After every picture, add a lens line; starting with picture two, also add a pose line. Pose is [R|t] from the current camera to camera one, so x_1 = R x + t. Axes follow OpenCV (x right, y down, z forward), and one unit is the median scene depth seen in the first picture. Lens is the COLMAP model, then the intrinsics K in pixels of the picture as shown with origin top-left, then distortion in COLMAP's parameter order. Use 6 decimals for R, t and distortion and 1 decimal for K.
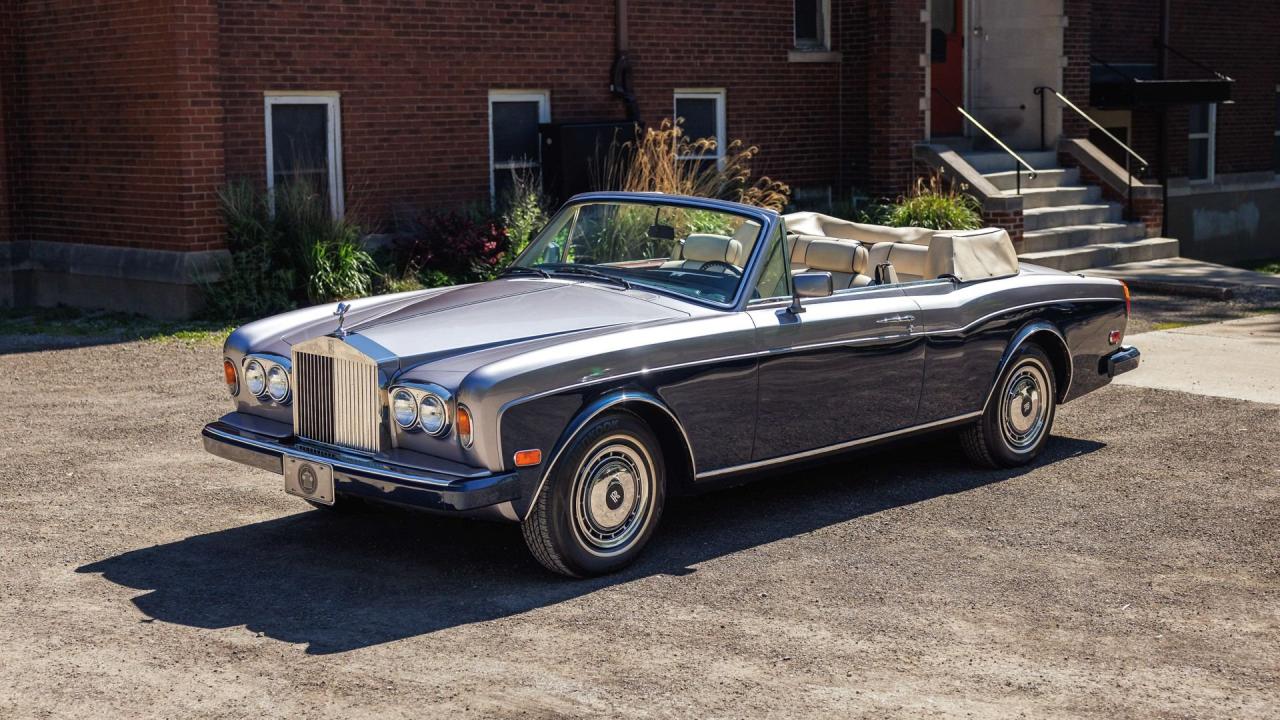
lens RADIAL K [[2181.8, 0, 640.0], [0, 2181.8, 360.0], [0, 0, 1]] dist [0.053027, 0.128167]
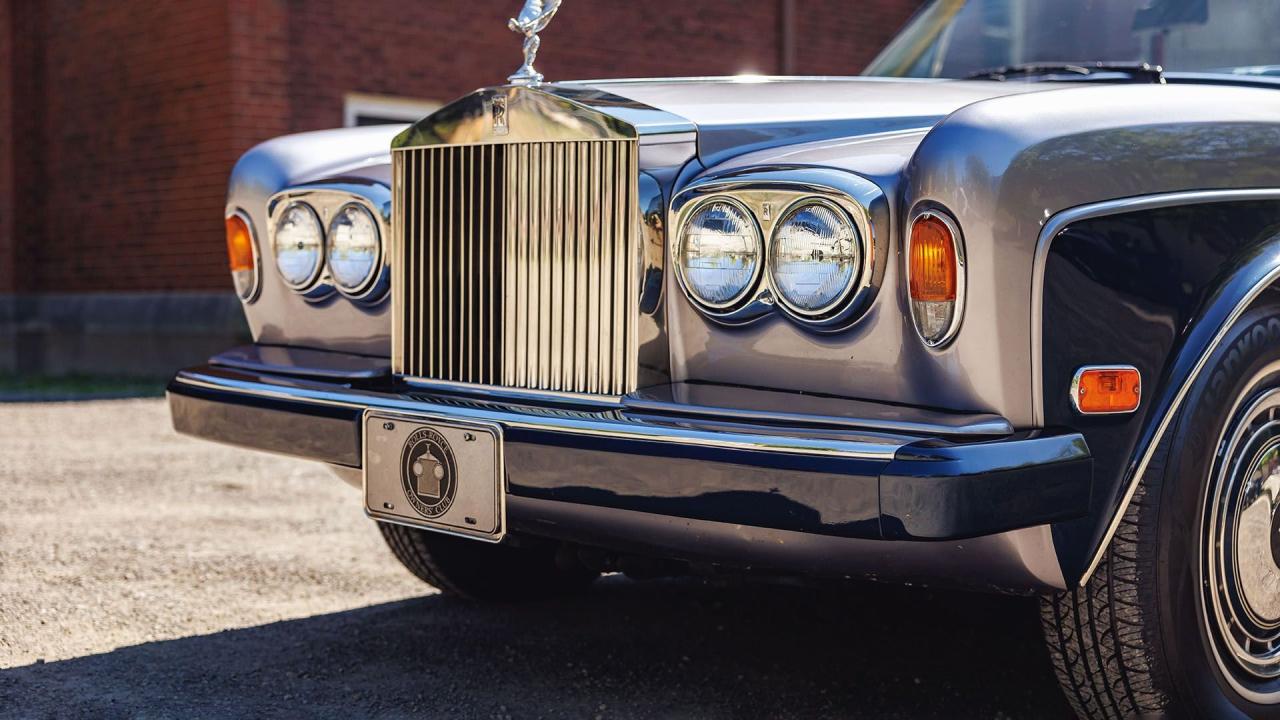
lens RADIAL K [[1867.9, 0, 640.0], [0, 1867.9, 360.0], [0, 0, 1]] dist [0.016042, 0.017825]
pose [[0.999843, 0.011168, -0.013774, -0.107675], [-0.012512, 0.994732, -0.101739, 0.063656], [0.012565, 0.101895, 0.994716, 0.658279]]
